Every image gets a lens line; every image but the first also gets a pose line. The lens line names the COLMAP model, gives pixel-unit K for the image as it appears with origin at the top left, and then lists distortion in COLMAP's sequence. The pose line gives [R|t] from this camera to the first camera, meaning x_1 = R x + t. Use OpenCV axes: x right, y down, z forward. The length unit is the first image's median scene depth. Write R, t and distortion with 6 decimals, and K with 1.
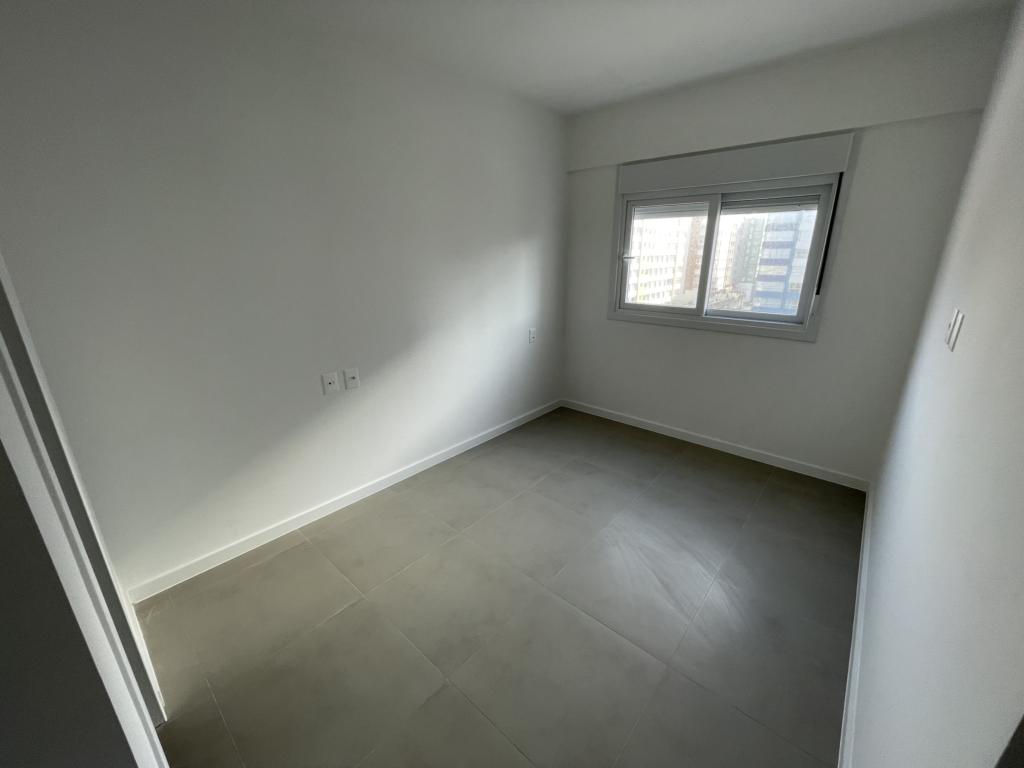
lens RADIAL K [[410.3, 0, 509.8], [0, 410.3, 384.4], [0, 0, 1]] dist [-0.004387, 0.000605]
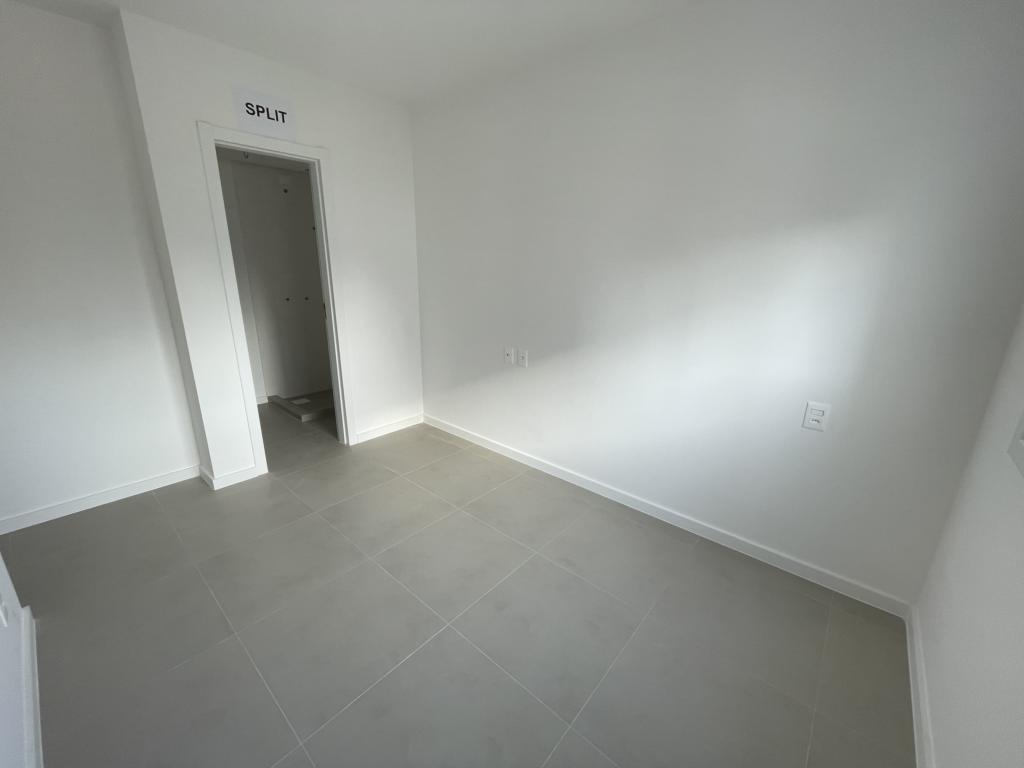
lens RADIAL K [[410.3, 0, 516.2], [0, 410.3, 390.7], [0, 0, 1]] dist [-0.004387, 0.000605]
pose [[0.003711, 0.295254, -0.955412, 0.437189], [-0.315230, 0.907051, 0.279085, -0.143583], [0.949008, 0.300138, 0.096439, 0.504699]]
